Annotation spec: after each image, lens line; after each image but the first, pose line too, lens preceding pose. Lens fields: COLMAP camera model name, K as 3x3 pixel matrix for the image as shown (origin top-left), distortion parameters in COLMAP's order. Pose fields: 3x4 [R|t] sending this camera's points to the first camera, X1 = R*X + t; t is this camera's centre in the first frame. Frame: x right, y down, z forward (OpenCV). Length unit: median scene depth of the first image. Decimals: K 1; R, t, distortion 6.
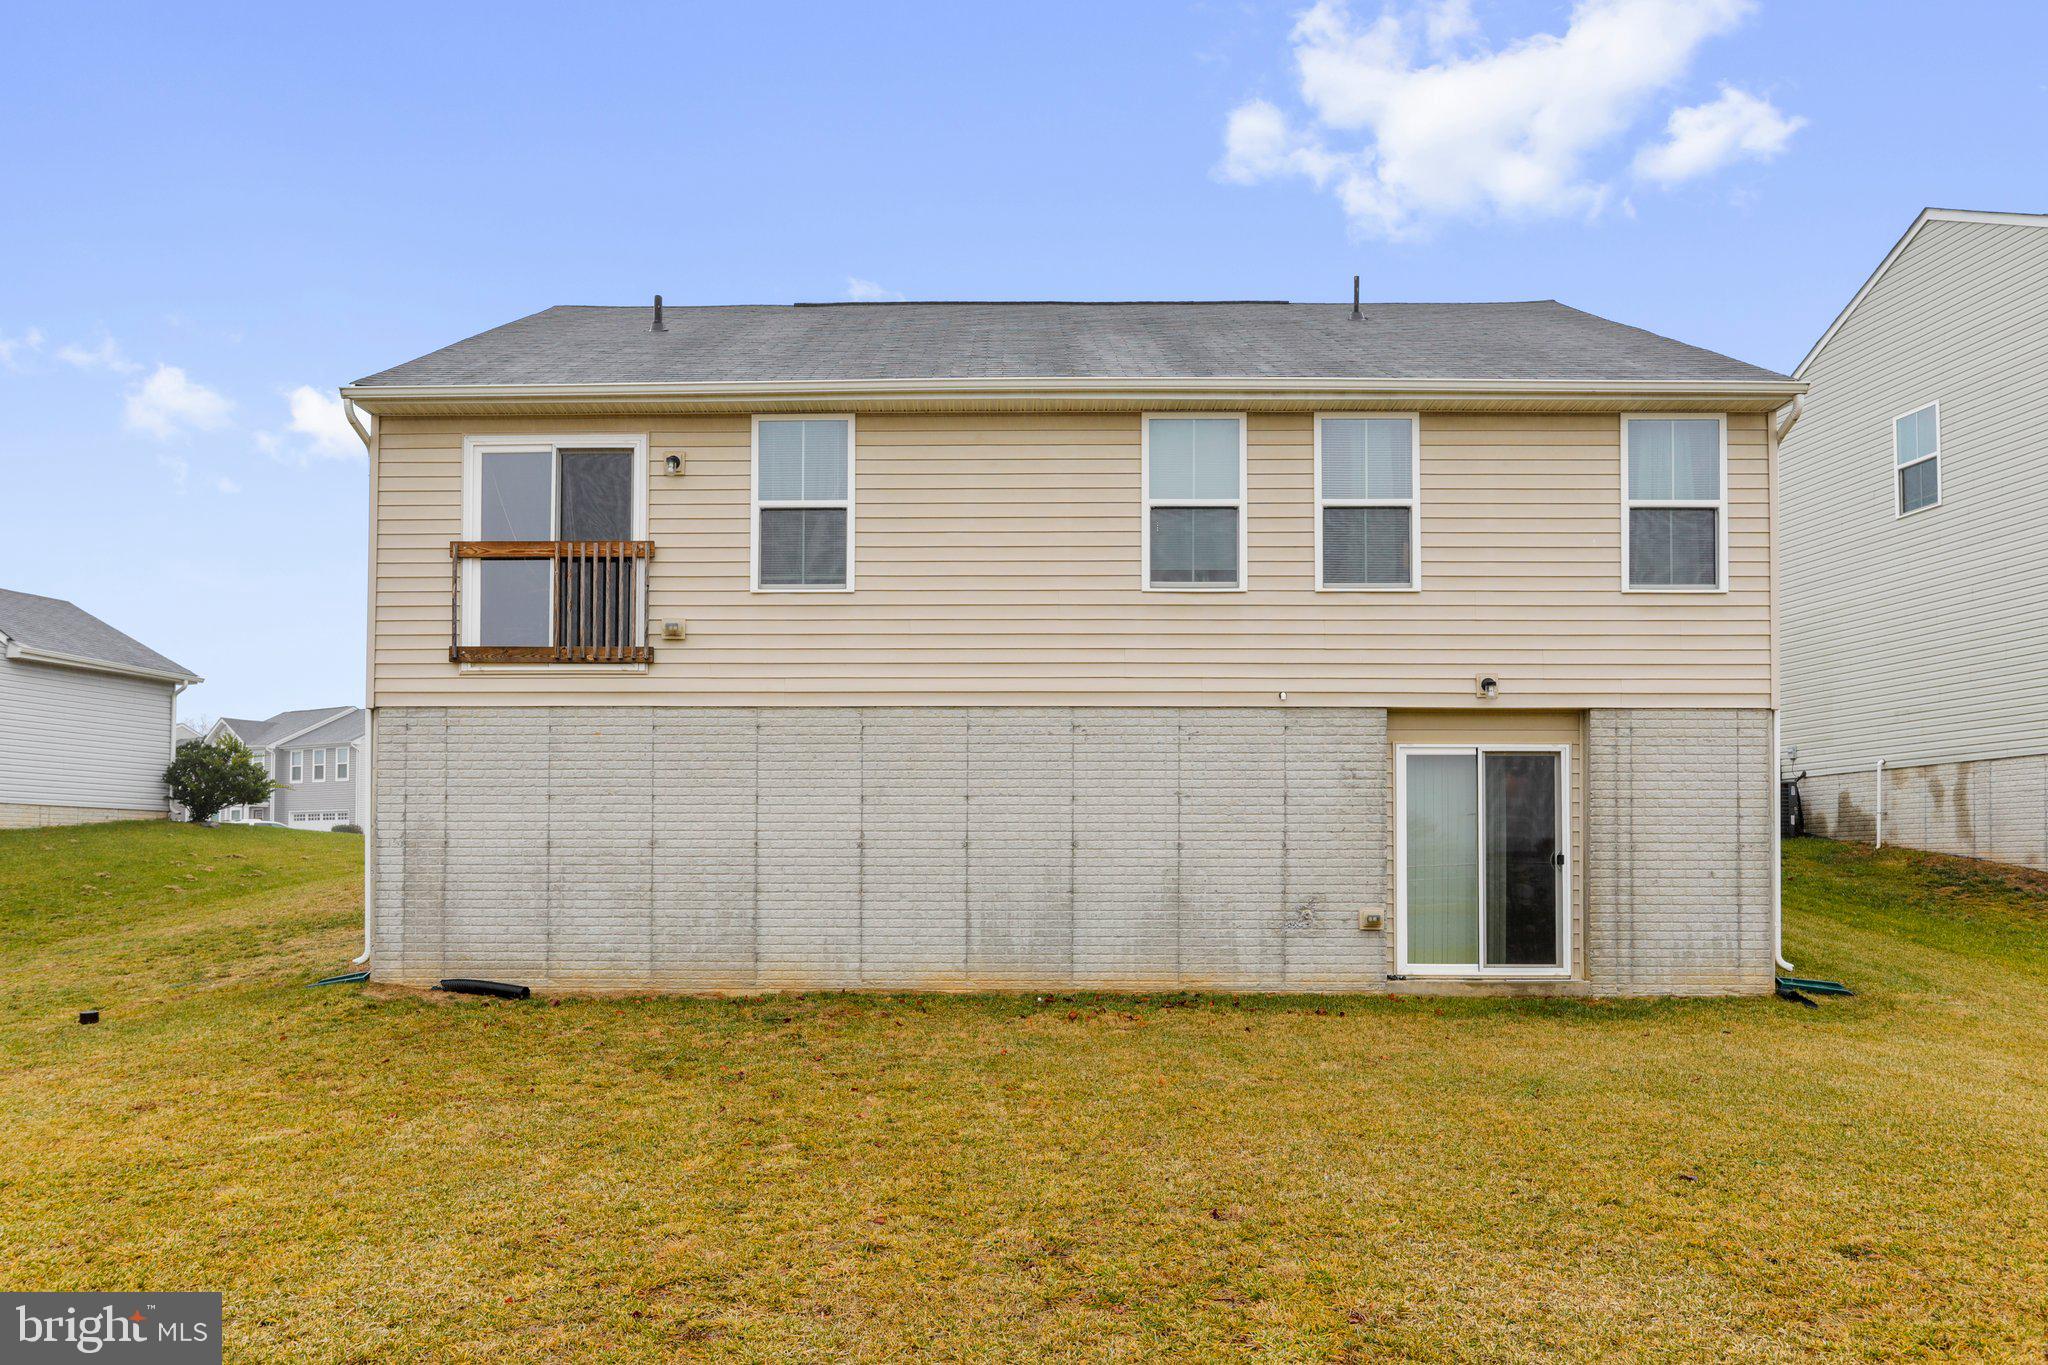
lens RADIAL K [[1457.5, 0, 1023.9], [0, 1457.5, 742.0], [0, 0, 1]] dist [-0.014211, 0.001719]
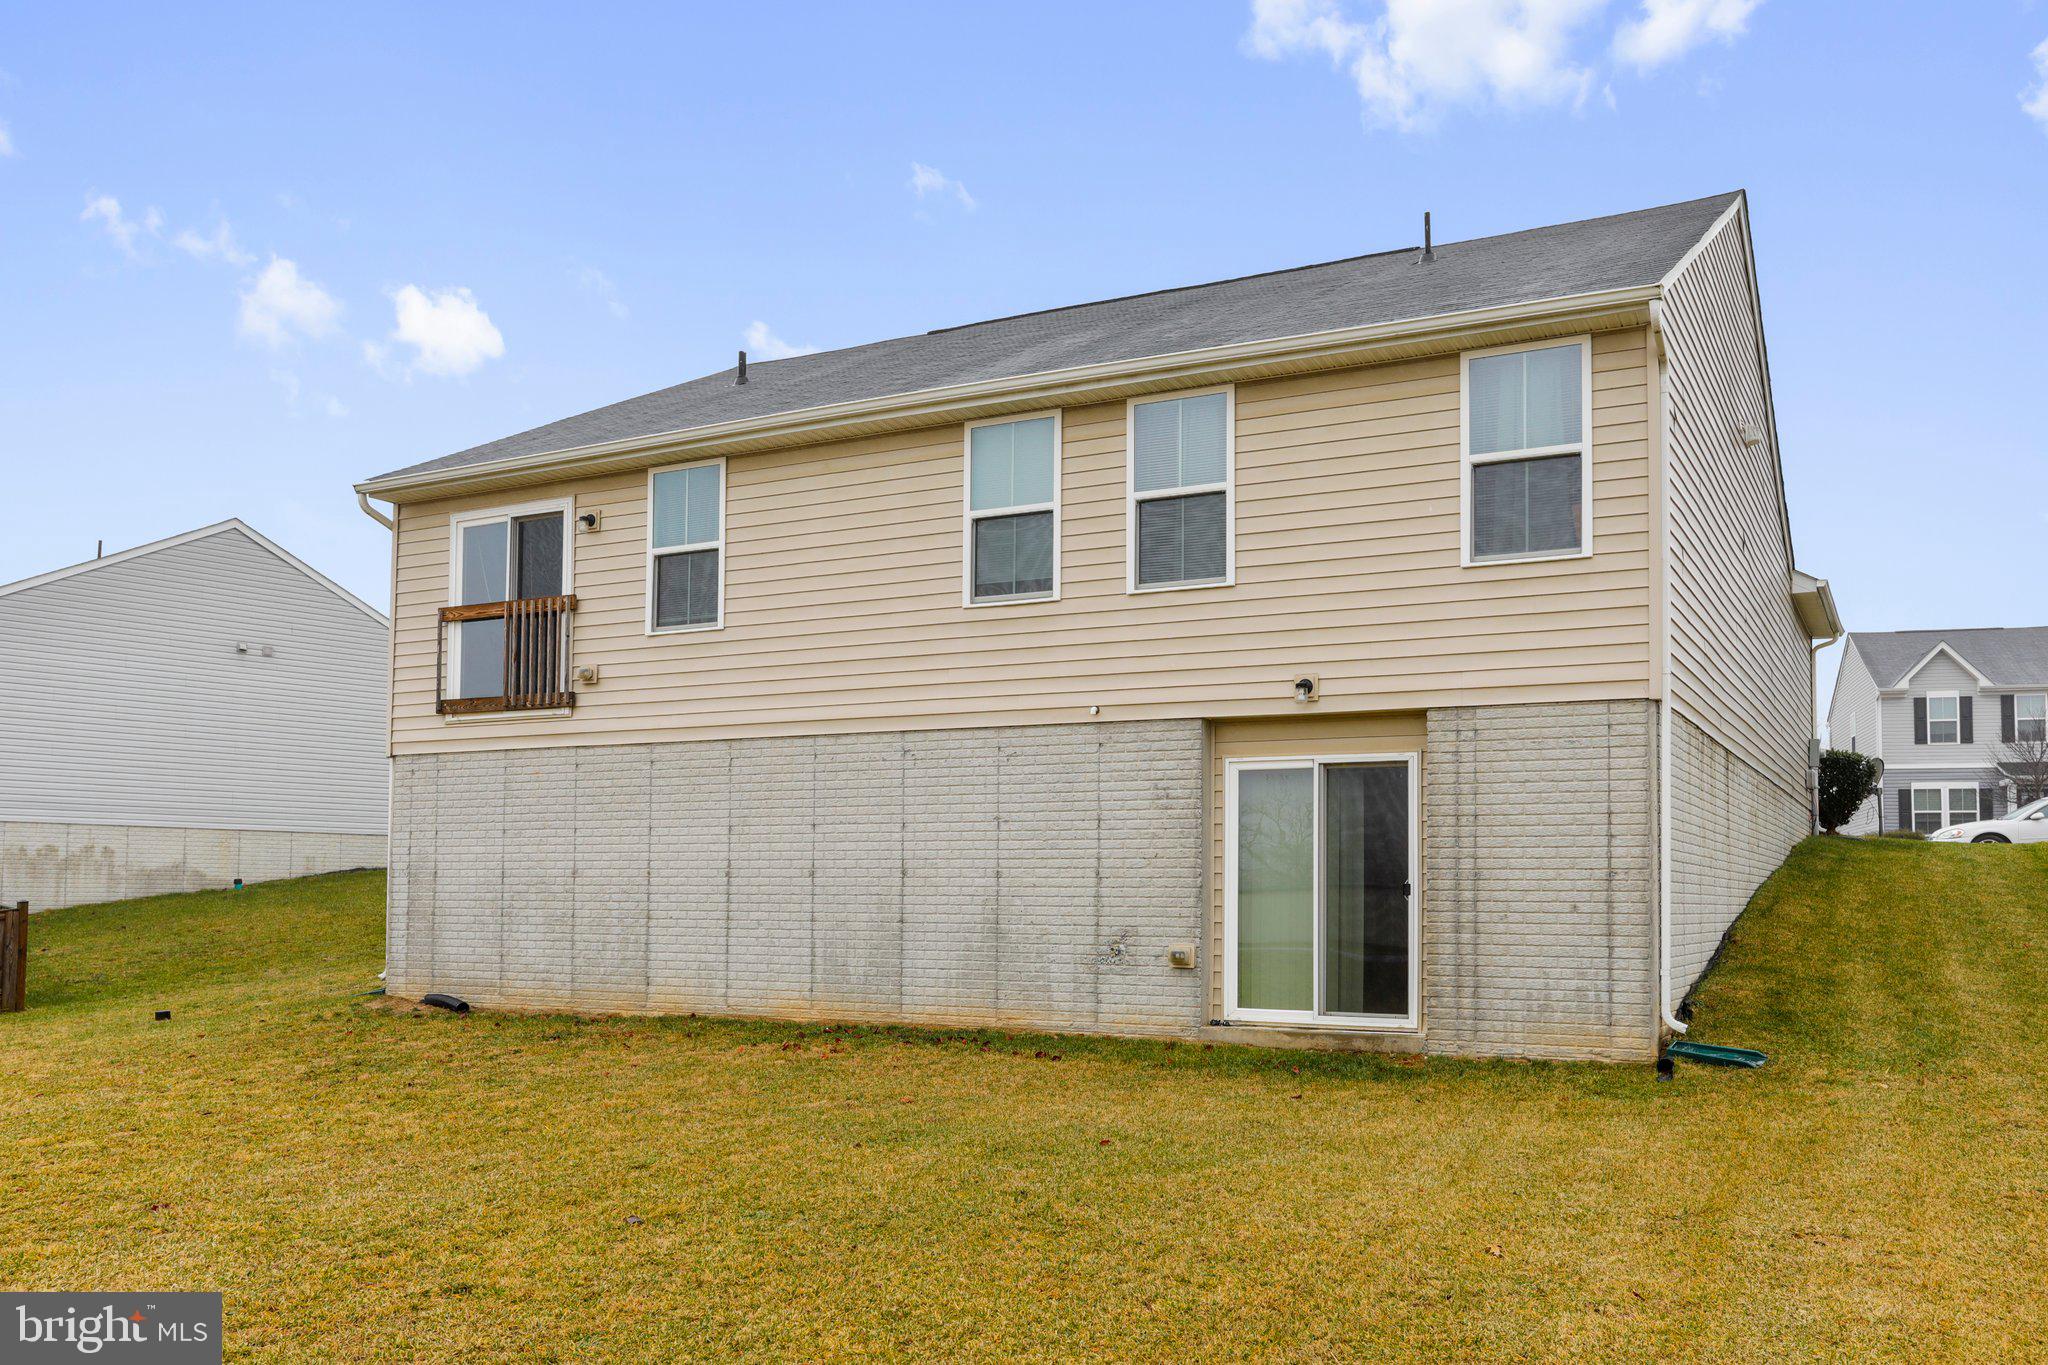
lens RADIAL K [[1766.7, 0, 1024.0], [0, 1766.7, 682.5], [0, 0, 1]] dist [0.002632, 0.000014]
pose [[0.883029, -0.053010, -0.466315, 0.659413], [0.035472, 0.998297, -0.046315, 0.000886], [0.467976, 0.024356, 0.883405, -0.008645]]
